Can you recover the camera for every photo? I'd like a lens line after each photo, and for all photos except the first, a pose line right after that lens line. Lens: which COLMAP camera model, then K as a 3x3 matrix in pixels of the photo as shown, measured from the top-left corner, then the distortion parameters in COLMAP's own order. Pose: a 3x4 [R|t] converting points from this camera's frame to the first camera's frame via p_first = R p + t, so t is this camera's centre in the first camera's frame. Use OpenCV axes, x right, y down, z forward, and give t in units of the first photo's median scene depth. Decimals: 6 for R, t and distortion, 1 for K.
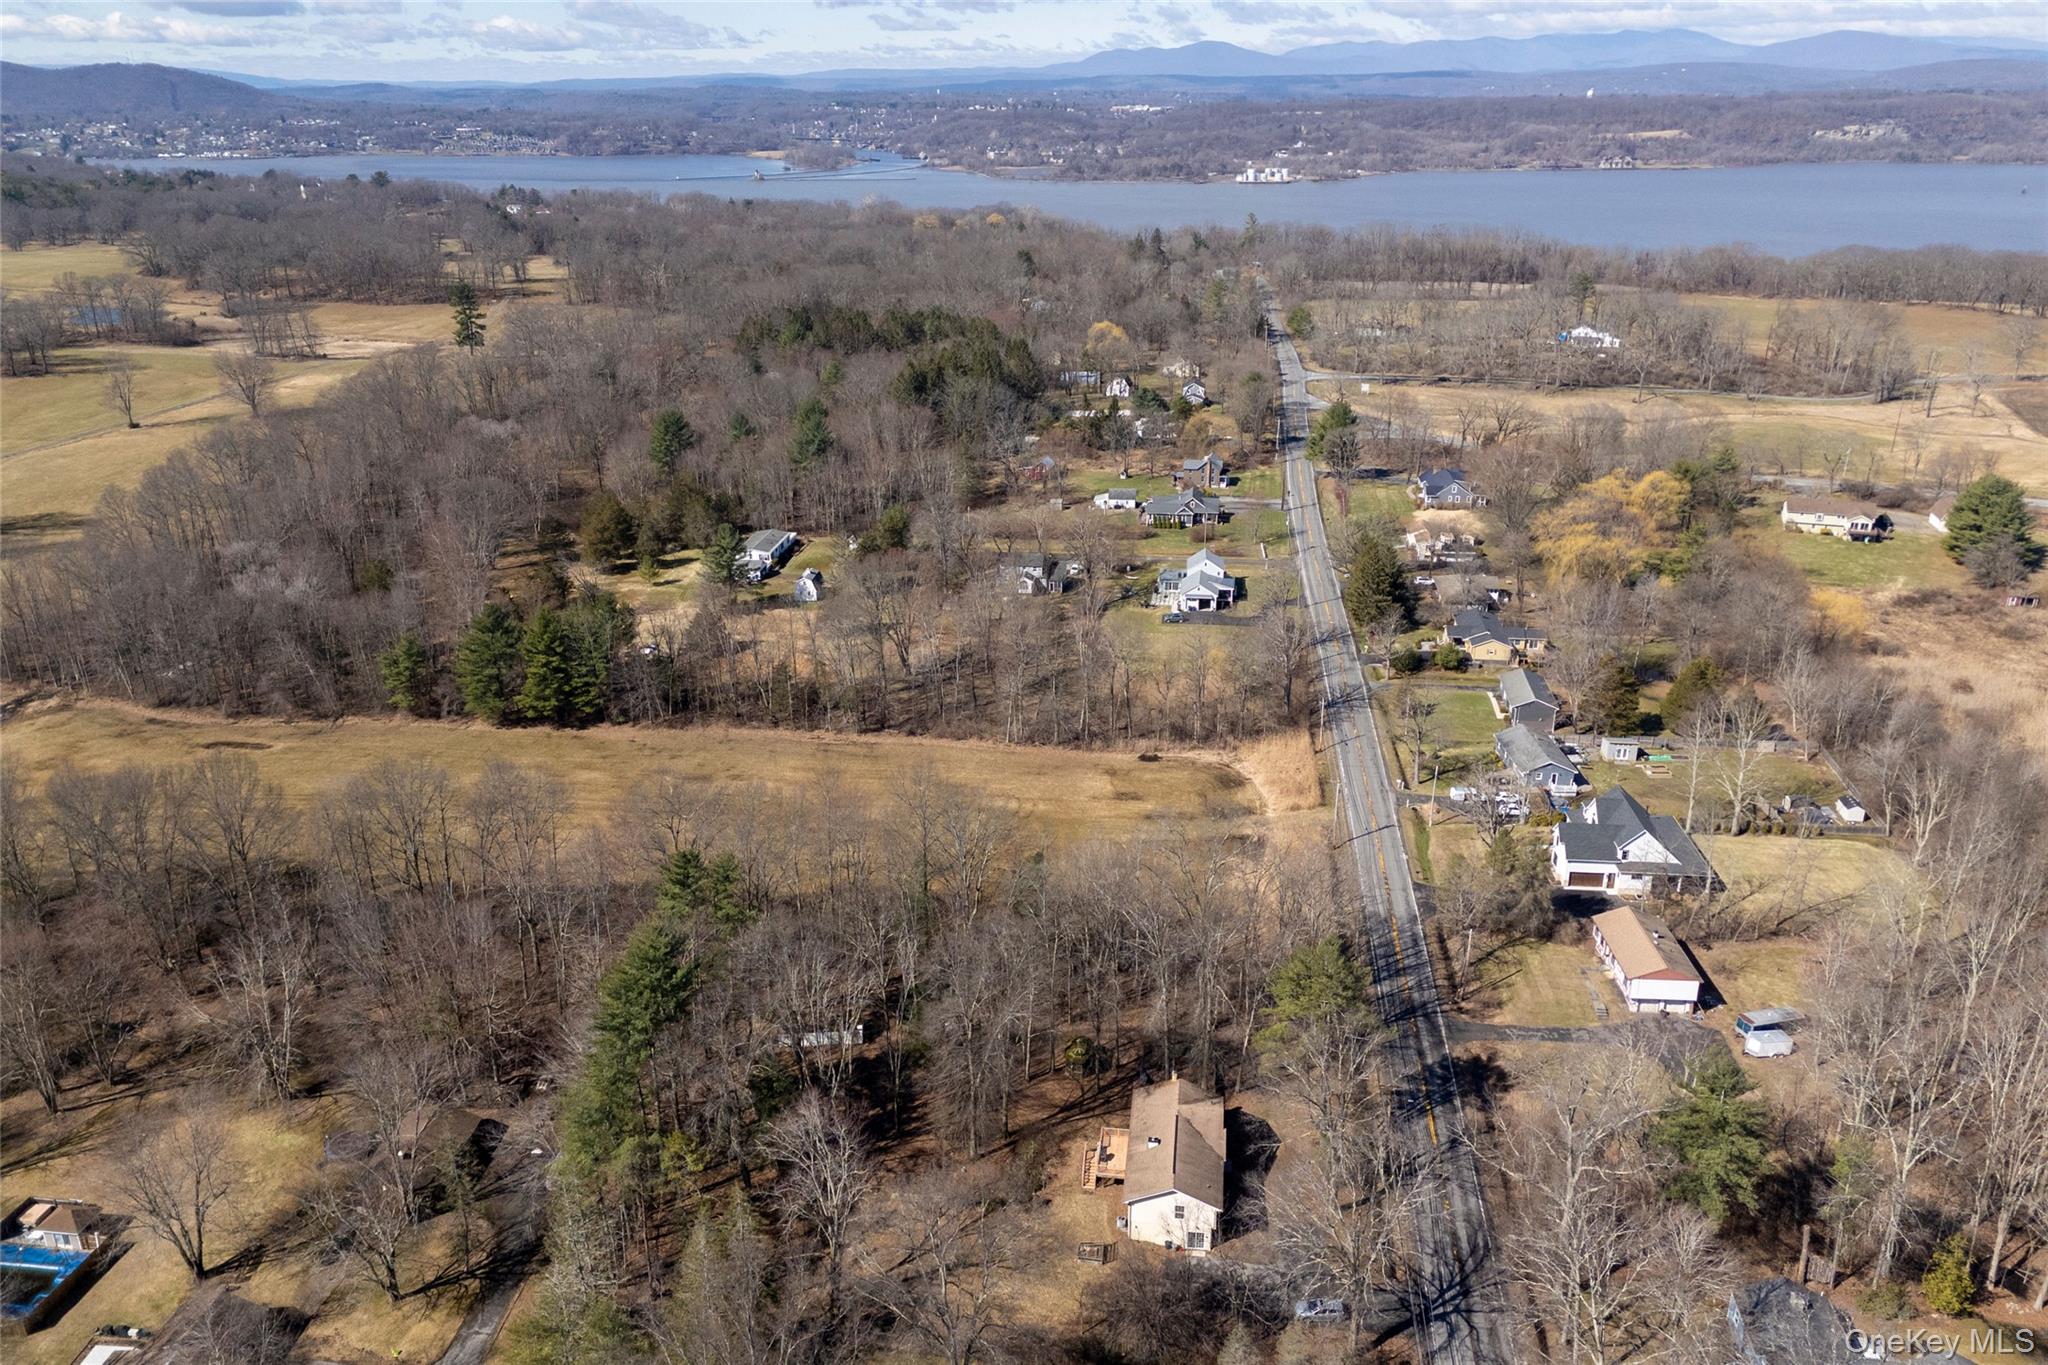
lens RADIAL K [[1472.4, 0, 1024.0], [0, 1472.4, 682.5], [0, 0, 1]] dist [0.069073, -0.064104]
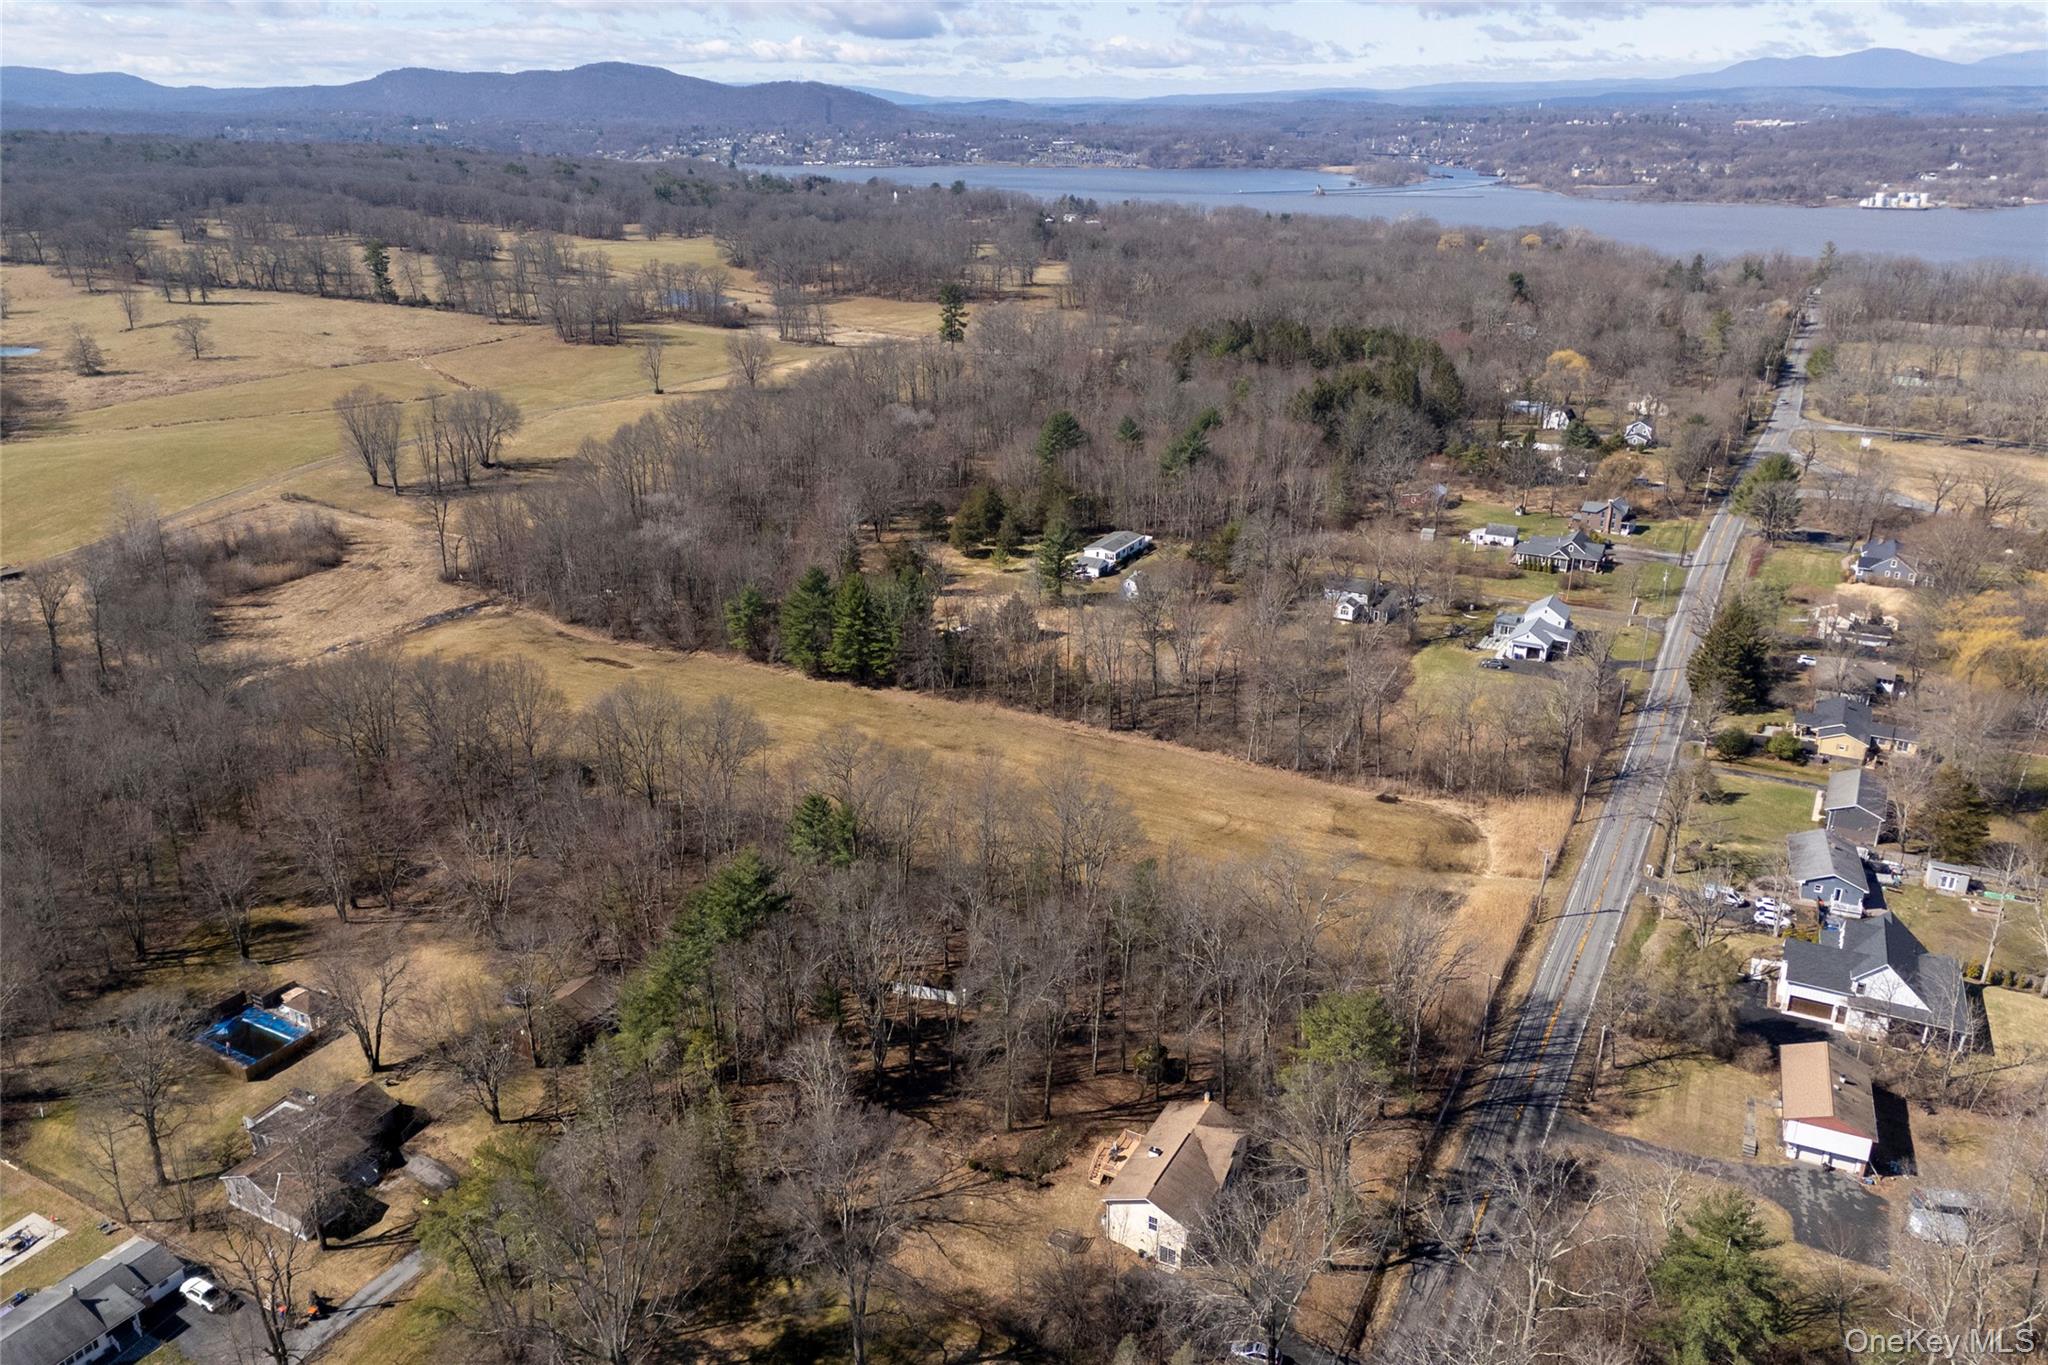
lens RADIAL K [[1468.2, 0, 1022.8], [0, 1468.2, 708.6], [0, 0, 1]] dist [0.054317, -0.035095]
pose [[0.933883, 0.141633, -0.328332, 0.142168], [-0.138960, 0.989790, 0.031719, -0.003641], [0.329472, 0.016003, 0.944030, 0.010071]]
